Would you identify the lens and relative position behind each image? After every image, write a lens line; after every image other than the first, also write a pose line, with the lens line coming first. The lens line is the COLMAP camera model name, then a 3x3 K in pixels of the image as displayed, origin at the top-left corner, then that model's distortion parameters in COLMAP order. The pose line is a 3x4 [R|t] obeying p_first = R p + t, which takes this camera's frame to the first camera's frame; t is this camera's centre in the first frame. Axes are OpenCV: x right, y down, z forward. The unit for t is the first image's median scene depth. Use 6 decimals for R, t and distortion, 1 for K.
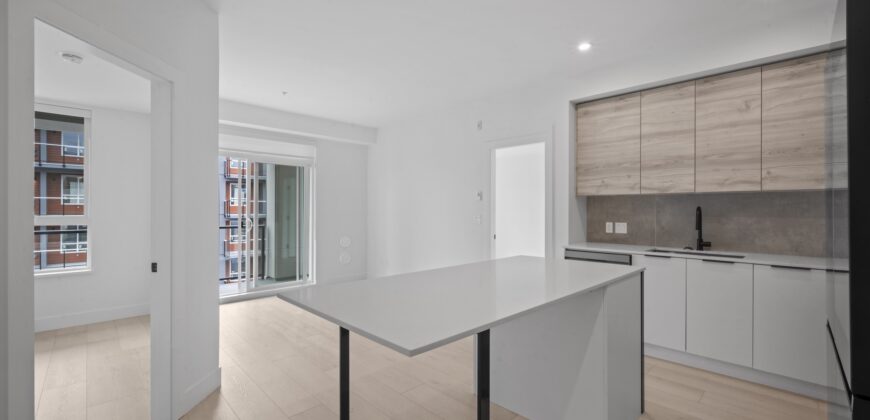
lens RADIAL K [[360.1, 0, 433.7], [0, 360.1, 210.6], [0, 0, 1]] dist [0.003856, 0.000104]
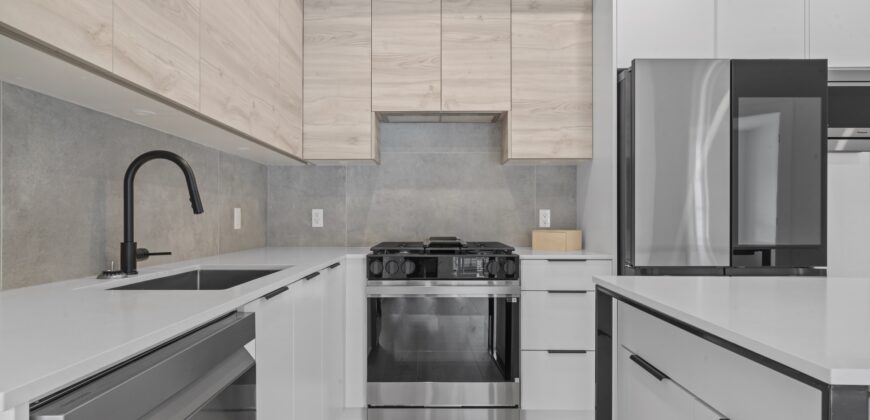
lens RADIAL K [[482.4, 0, 427.7], [0, 482.4, 215.4], [0, 0, 1]] dist [0.004269, 0.001759]
pose [[-0.704942, -0.003034, 0.709258, 0.170941], [-0.007066, 0.999971, -0.002746, 0.044696], [-0.709230, -0.006947, -0.704943, 0.973638]]
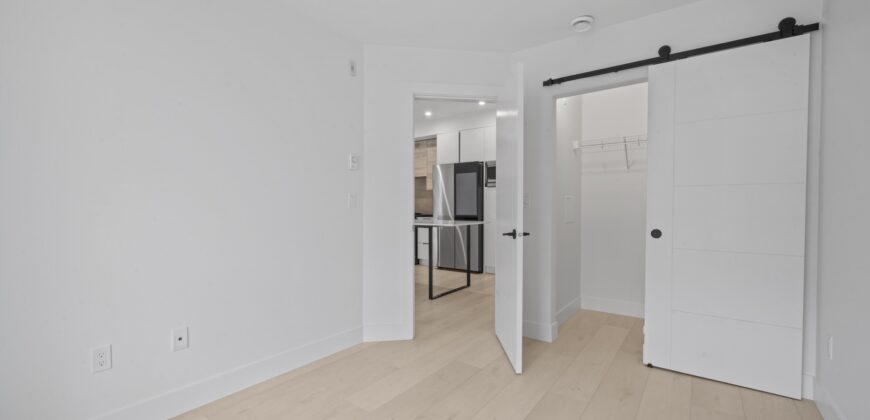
lens RADIAL K [[360.1, 0, 410.6], [0, 360.1, 212.5], [0, 0, 1]] dist [0.003856, 0.000104]
pose [[-0.092535, -0.019676, 0.995515, -1.242057], [-0.002191, 0.999806, 0.019558, 0.036112], [-0.995707, -0.000371, -0.092561, 0.634528]]
